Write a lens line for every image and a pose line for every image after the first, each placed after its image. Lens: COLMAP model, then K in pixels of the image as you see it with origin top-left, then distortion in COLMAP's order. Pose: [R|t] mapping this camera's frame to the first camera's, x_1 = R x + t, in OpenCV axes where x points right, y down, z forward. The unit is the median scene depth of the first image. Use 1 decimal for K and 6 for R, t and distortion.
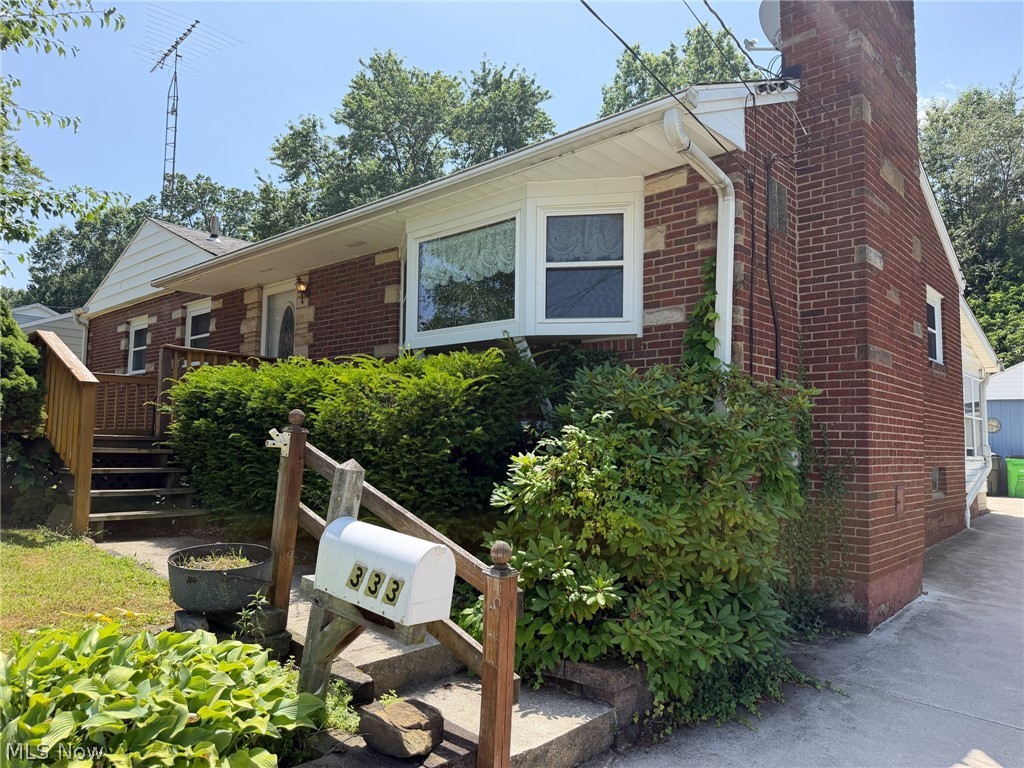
lens RADIAL K [[718.7, 0, 499.1], [0, 718.7, 382.4], [0, 0, 1]] dist [0.149986, -0.211282]
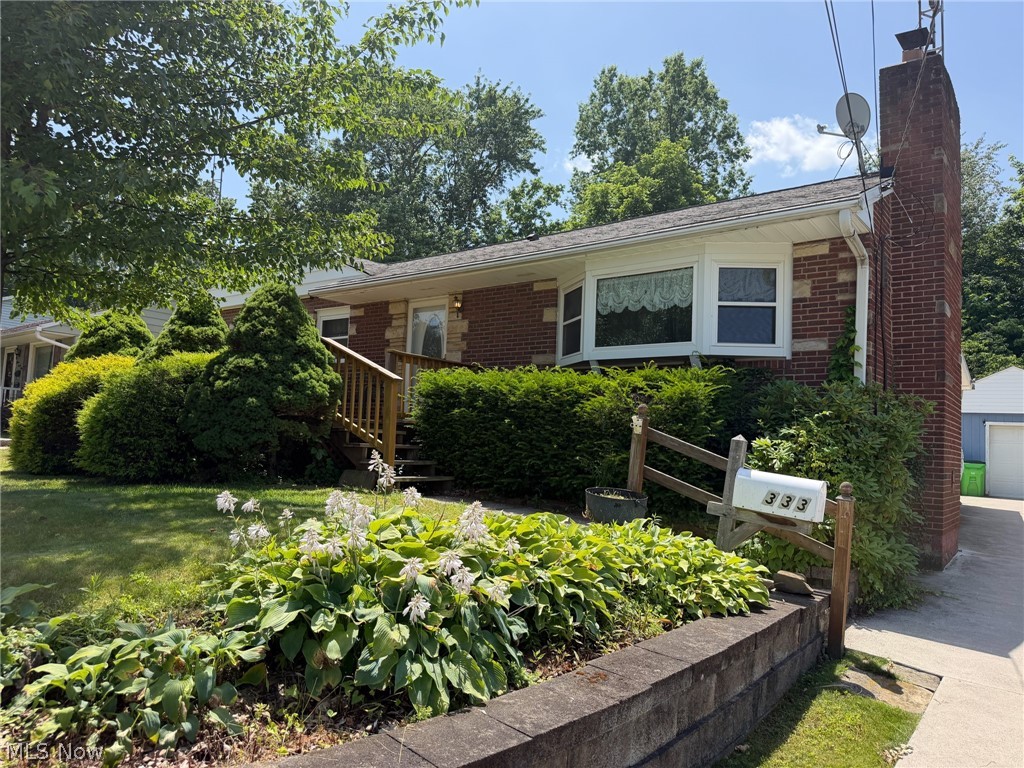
lens RADIAL K [[718.7, 0, 499.1], [0, 718.7, 382.4], [0, 0, 1]] dist [0.149986, -0.211282]
pose [[0.995924, 0.031749, 0.084427, -0.460098], [-0.031776, 0.999494, -0.001020, 0.000696], [-0.084417, -0.001667, 0.996429, -0.338065]]
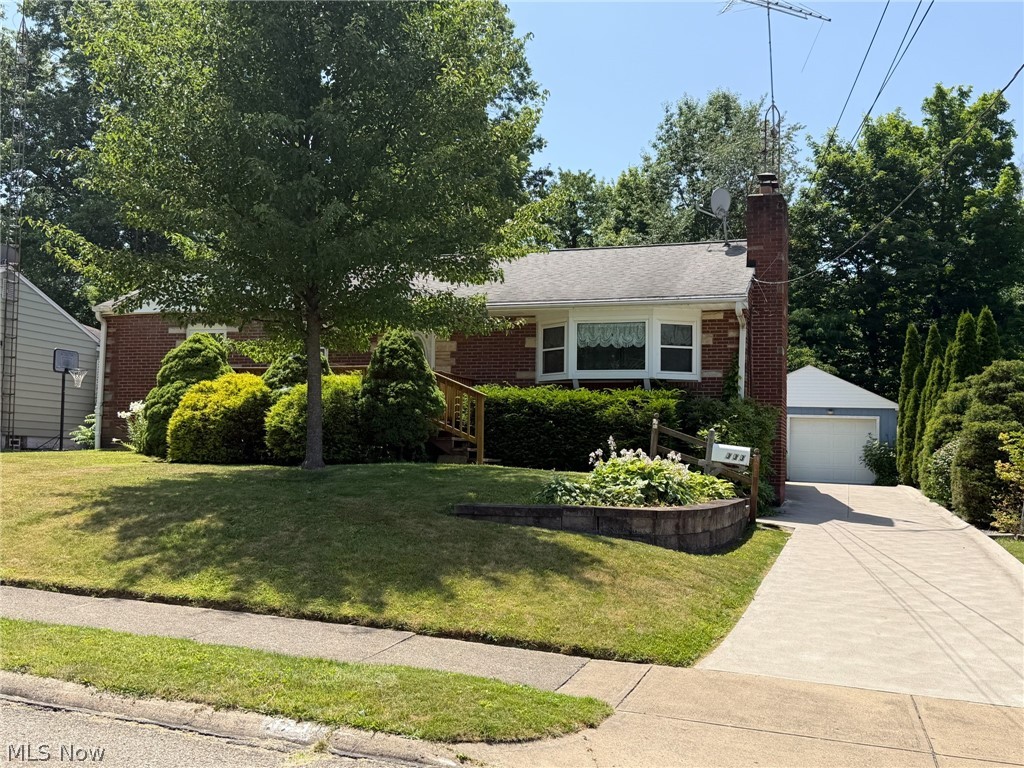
lens RADIAL K [[1092.9, 0, 512.0], [0, 1092.9, 384.0], [0, 0, 1]] dist [0.241072, -0.002780]
pose [[0.901357, 0.029683, 0.432059, -1.774987], [-0.039692, 0.999112, 0.014166, -0.078697], [-0.431254, -0.029918, 0.901734, -1.806323]]
